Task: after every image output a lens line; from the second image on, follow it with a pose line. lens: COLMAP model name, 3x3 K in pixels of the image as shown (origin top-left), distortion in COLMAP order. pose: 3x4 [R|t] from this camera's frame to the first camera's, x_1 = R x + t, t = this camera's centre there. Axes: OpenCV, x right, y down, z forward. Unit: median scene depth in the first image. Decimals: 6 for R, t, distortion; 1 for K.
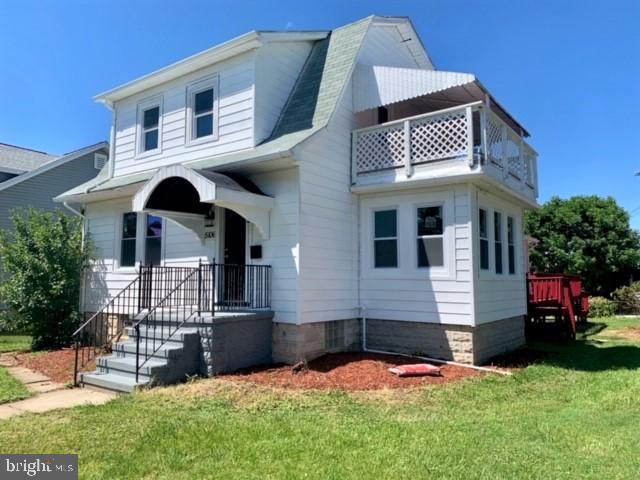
lens RADIAL K [[485.6, 0, 324.2], [0, 485.6, 245.9], [0, 0, 1]] dist [0.017160, -0.032257]
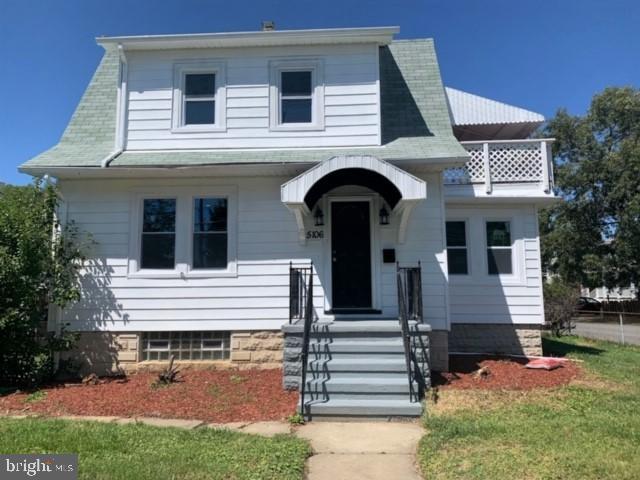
lens RADIAL K [[485.6, 0, 326.8], [0, 485.6, 240.9], [0, 0, 1]] dist [0.017160, -0.032257]
pose [[0.842472, 0.049642, 0.536448, -0.722826], [-0.034050, 0.998661, -0.038941, 0.023267], [-0.537663, 0.014540, 0.843034, 0.253582]]
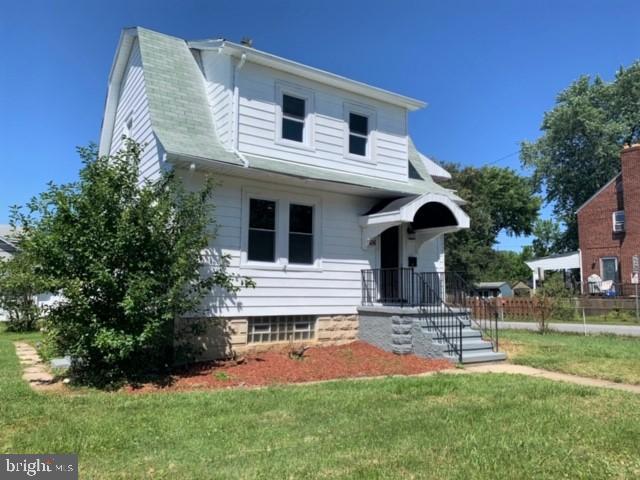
lens RADIAL K [[485.6, 0, 319.2], [0, 485.6, 235.0], [0, 0, 1]] dist [0.017160, -0.032257]
pose [[0.344913, 0.106034, 0.932626, -1.444236], [-0.090633, 0.992718, -0.079347, 0.067171], [-0.934249, -0.057159, 0.352011, 0.733019]]
